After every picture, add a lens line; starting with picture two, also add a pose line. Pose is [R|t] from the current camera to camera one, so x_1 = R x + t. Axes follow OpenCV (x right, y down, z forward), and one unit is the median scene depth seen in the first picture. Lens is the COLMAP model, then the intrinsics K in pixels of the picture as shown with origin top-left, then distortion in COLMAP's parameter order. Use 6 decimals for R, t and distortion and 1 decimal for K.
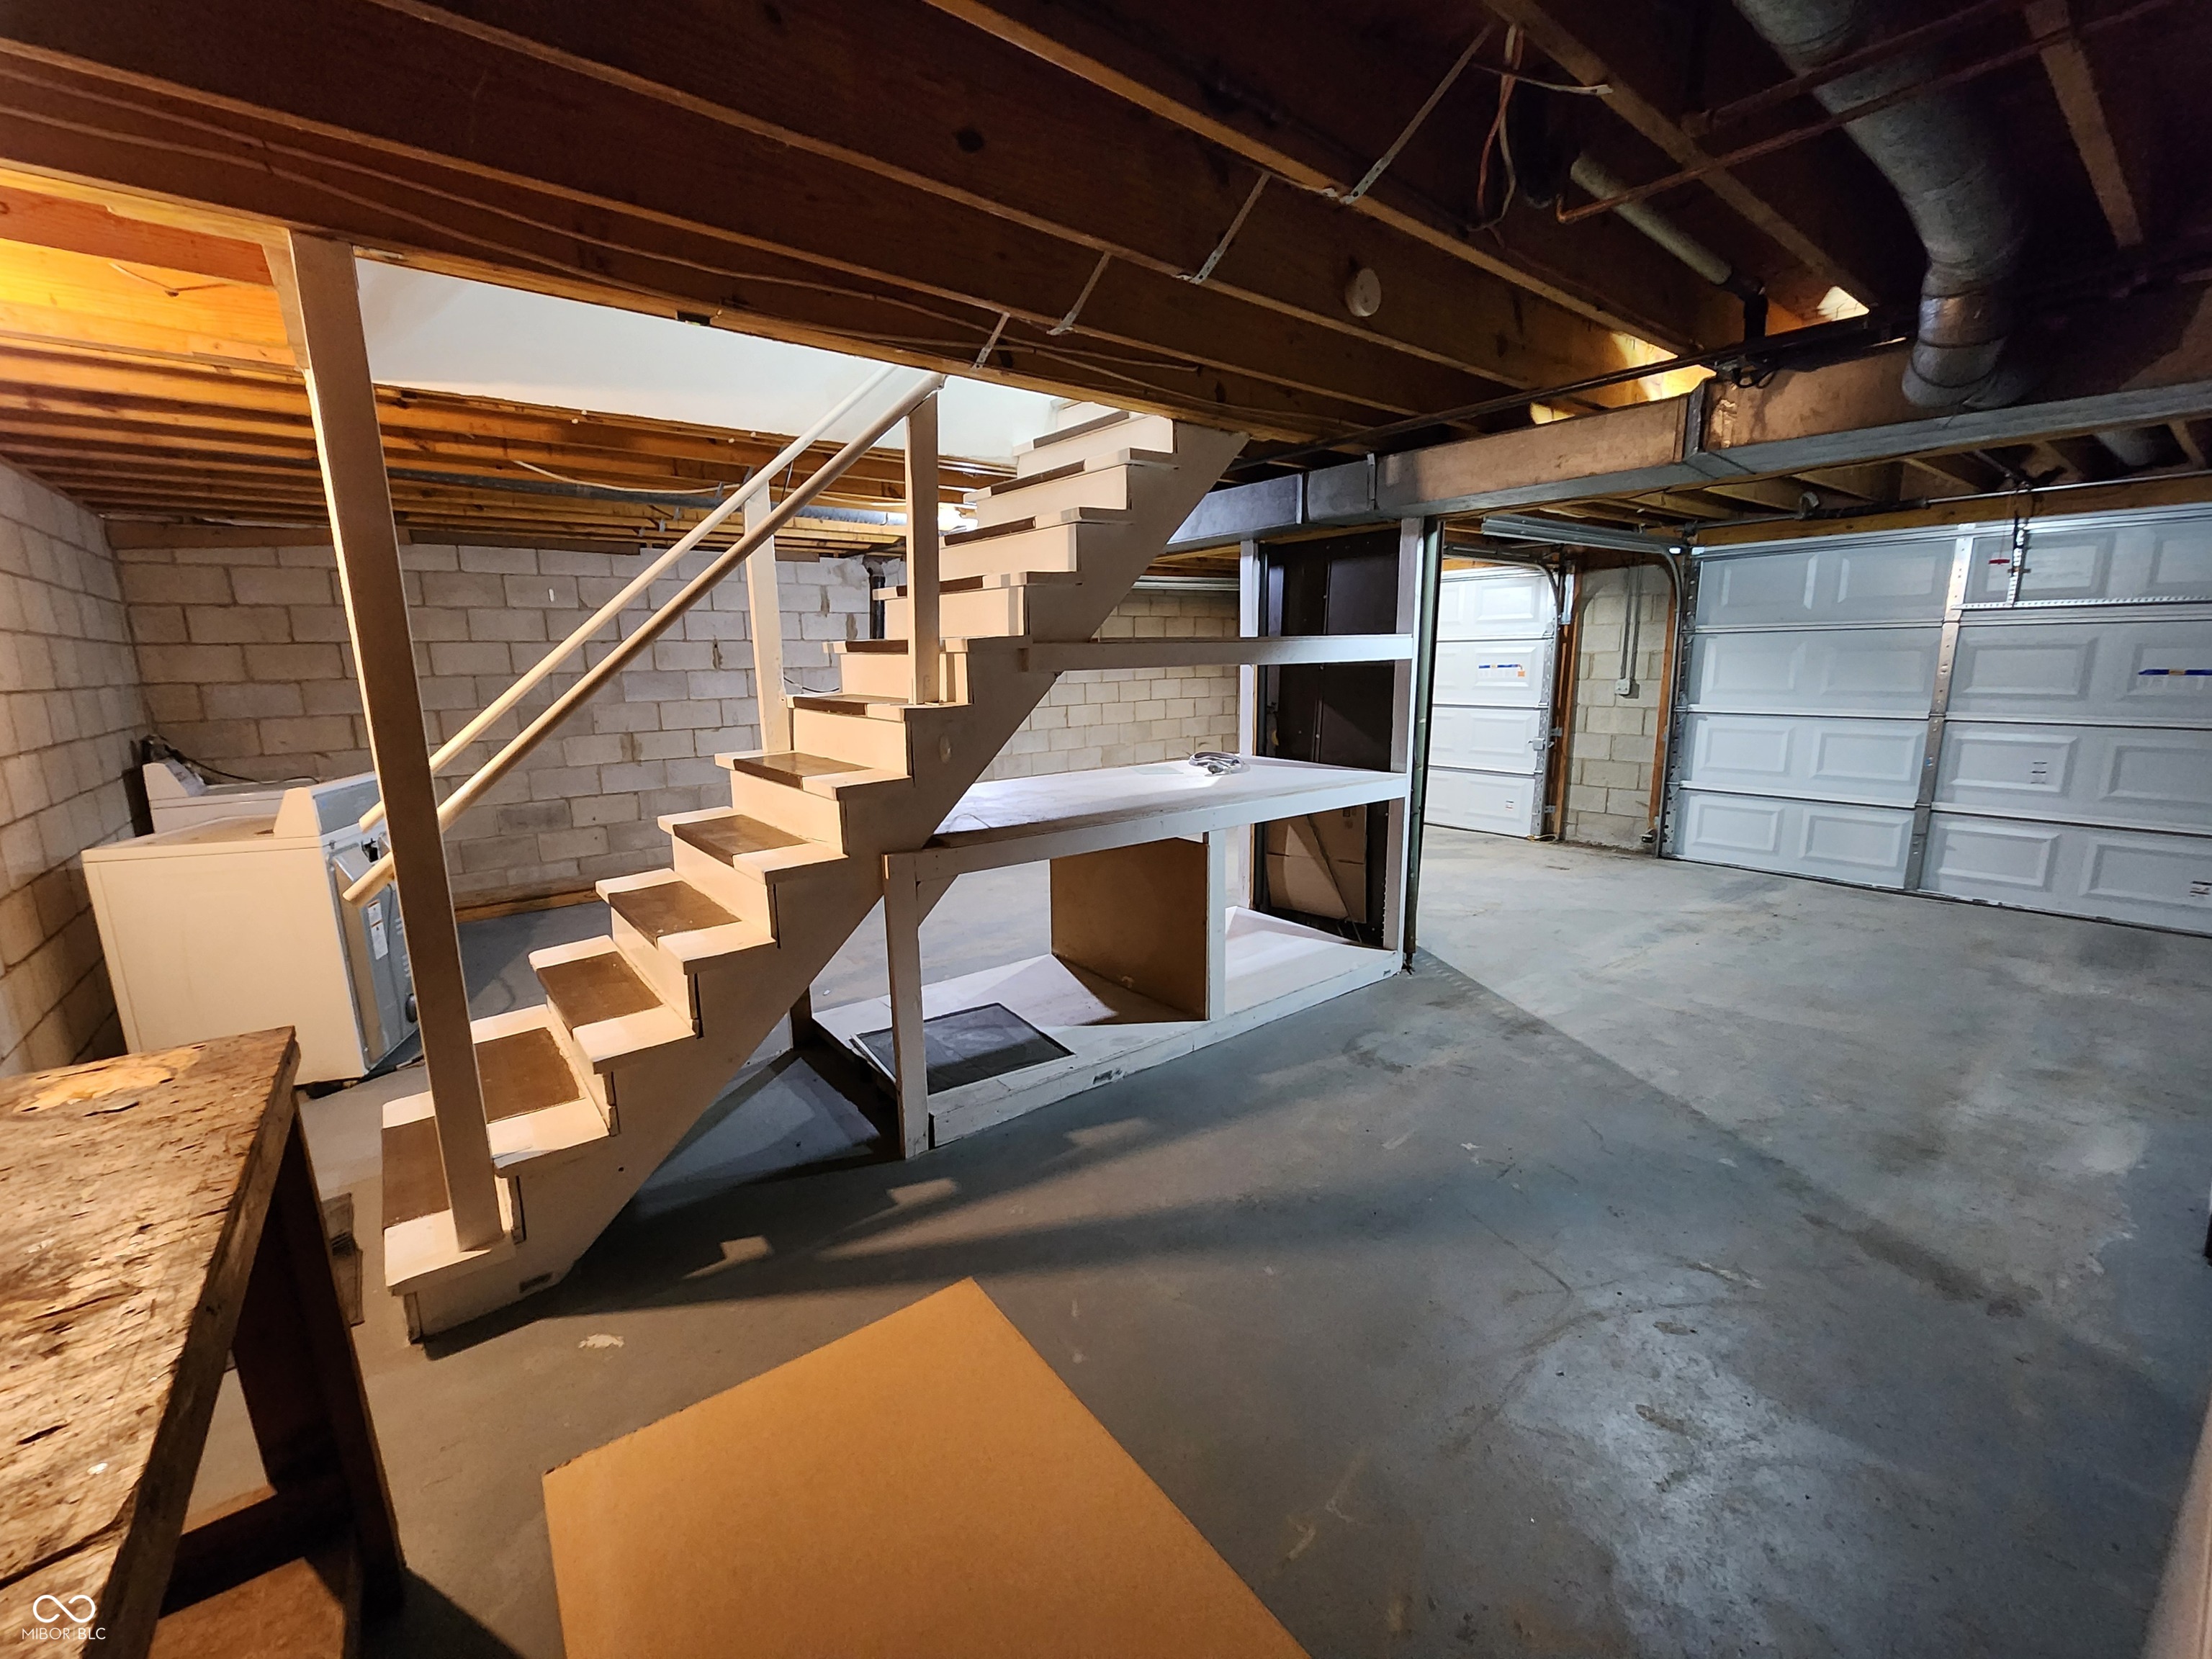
lens RADIAL K [[903.7, 0, 1114.0], [0, 903.7, 827.9], [0, 0, 1]] dist [0.001910, -0.001004]
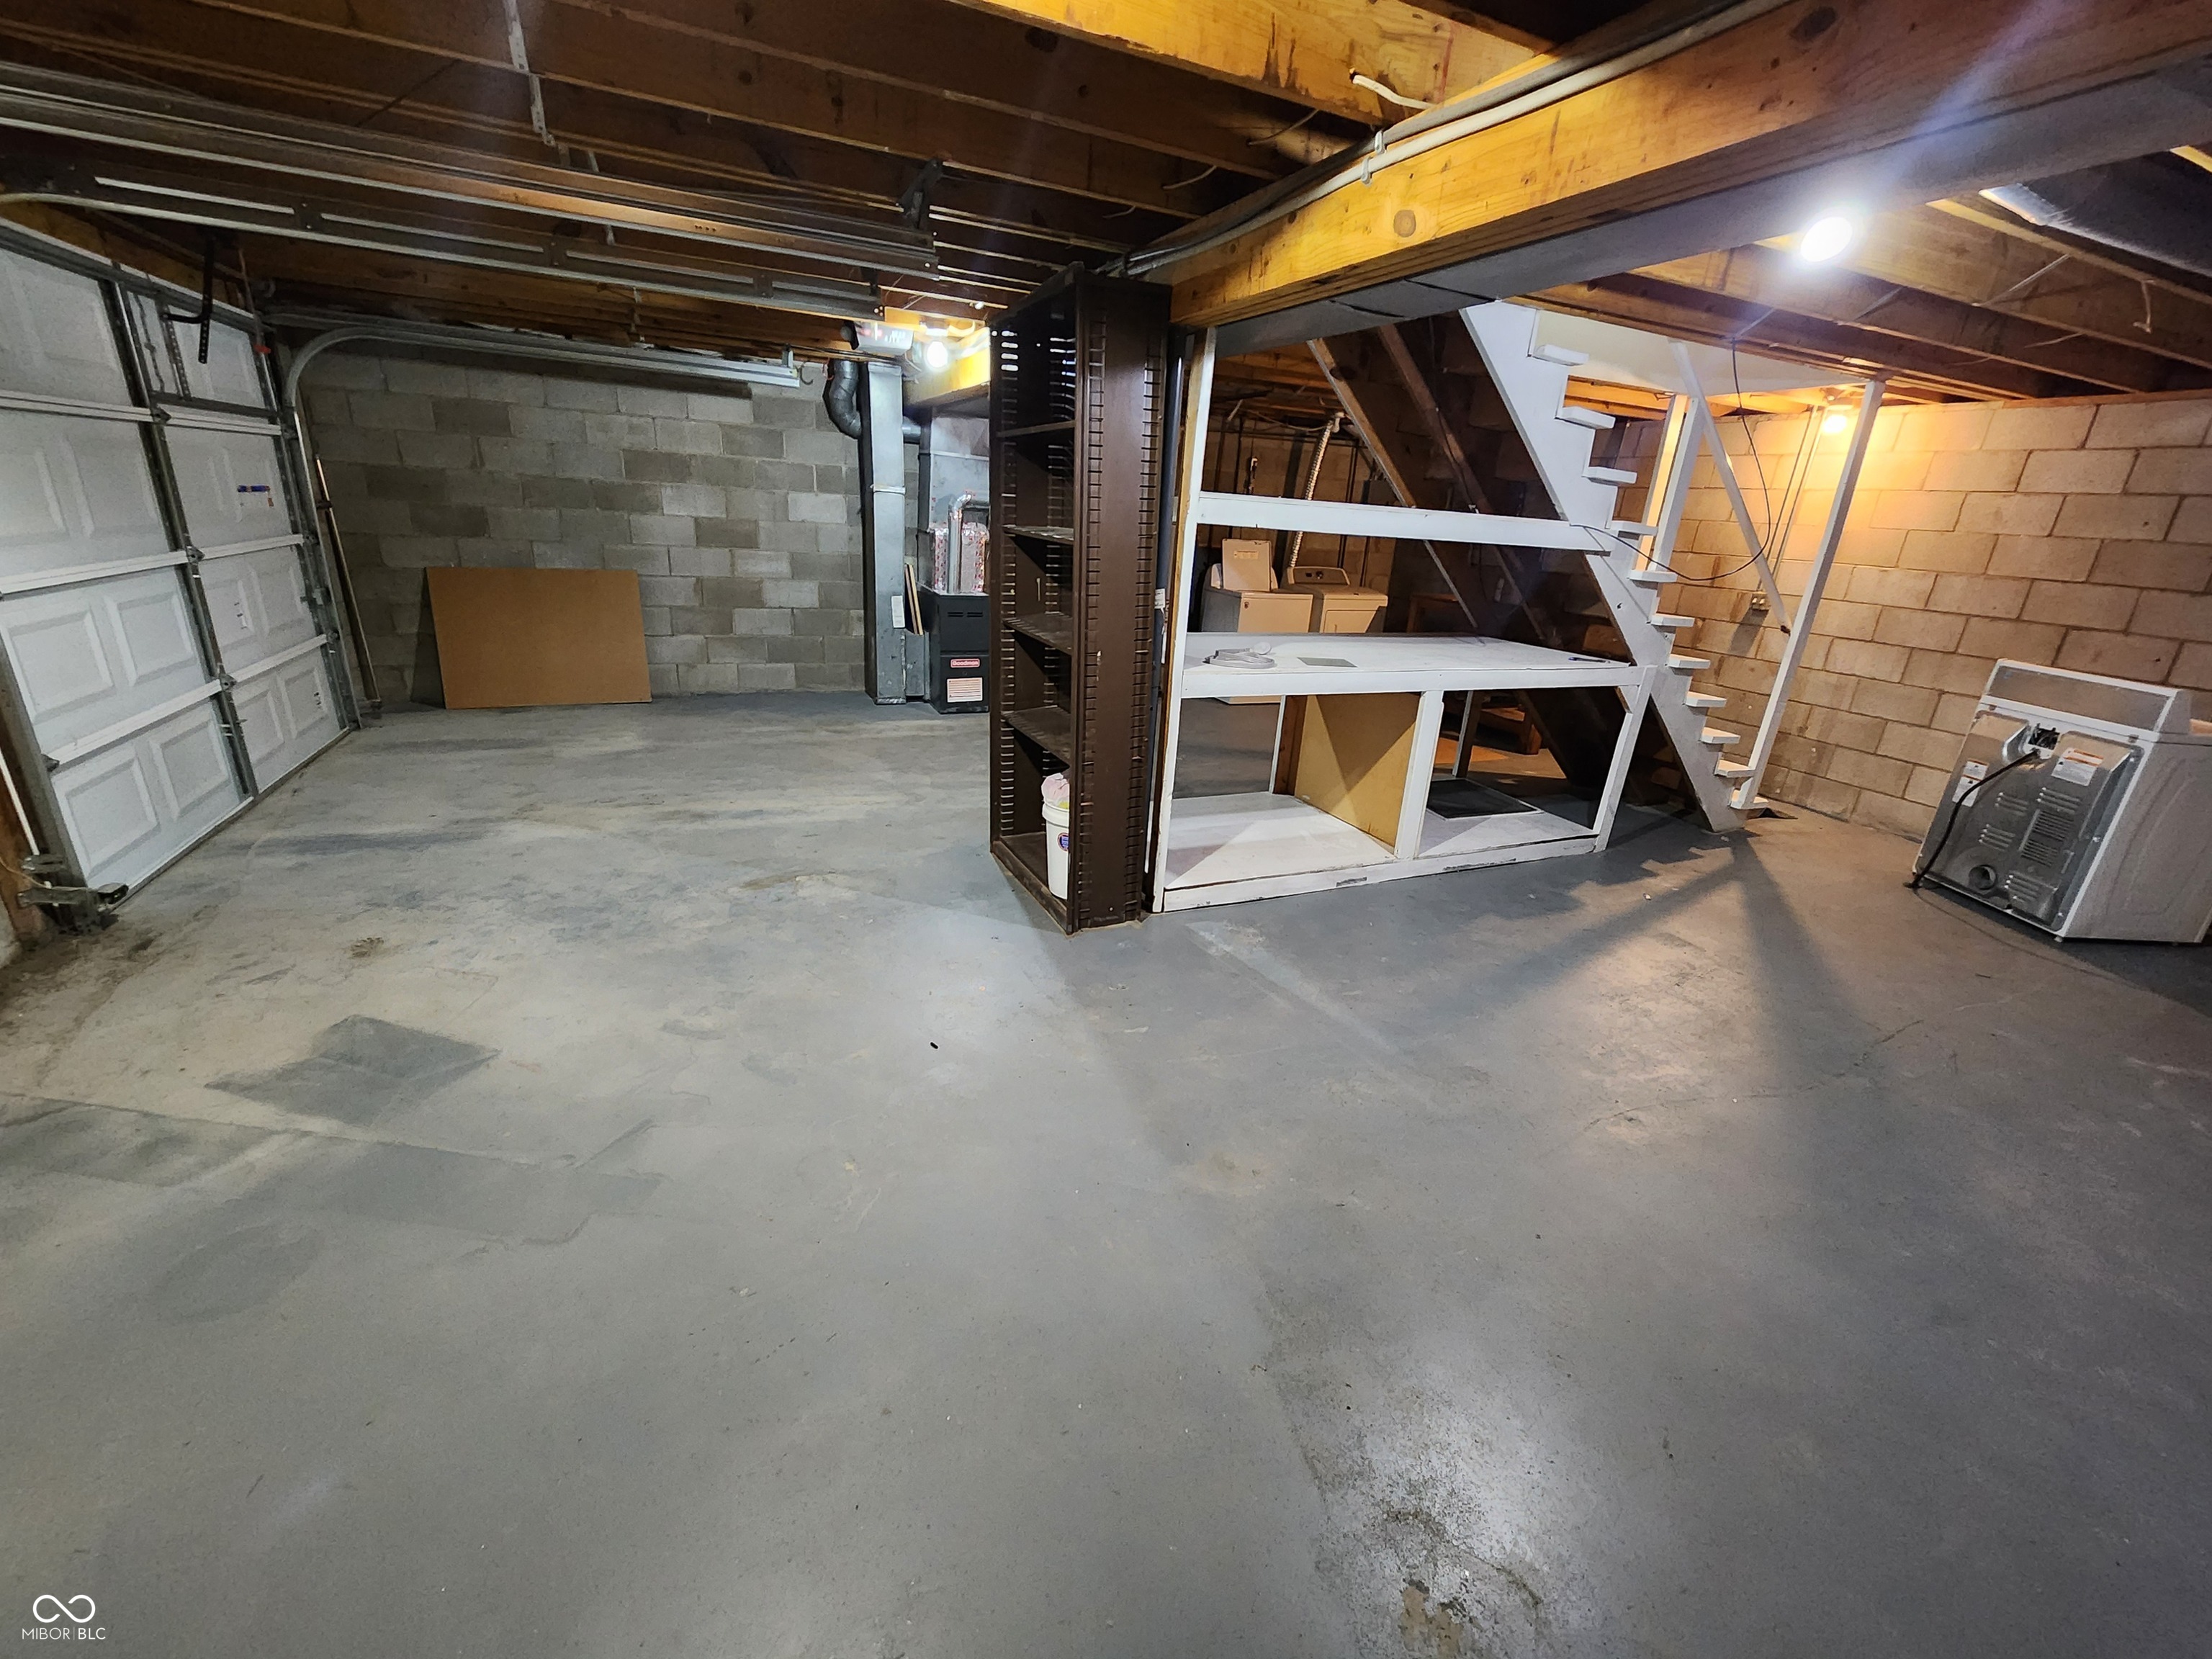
lens RADIAL K [[903.7, 0, 1113.3], [0, 903.7, 832.2], [0, 0, 1]] dist [0.001910, -0.001004]
pose [[-0.965773, -0.126847, 0.226258, 0.026225], [0.003329, 0.866138, 0.499794, -0.359718], [-0.259367, 0.483441, -0.836070, 1.880548]]
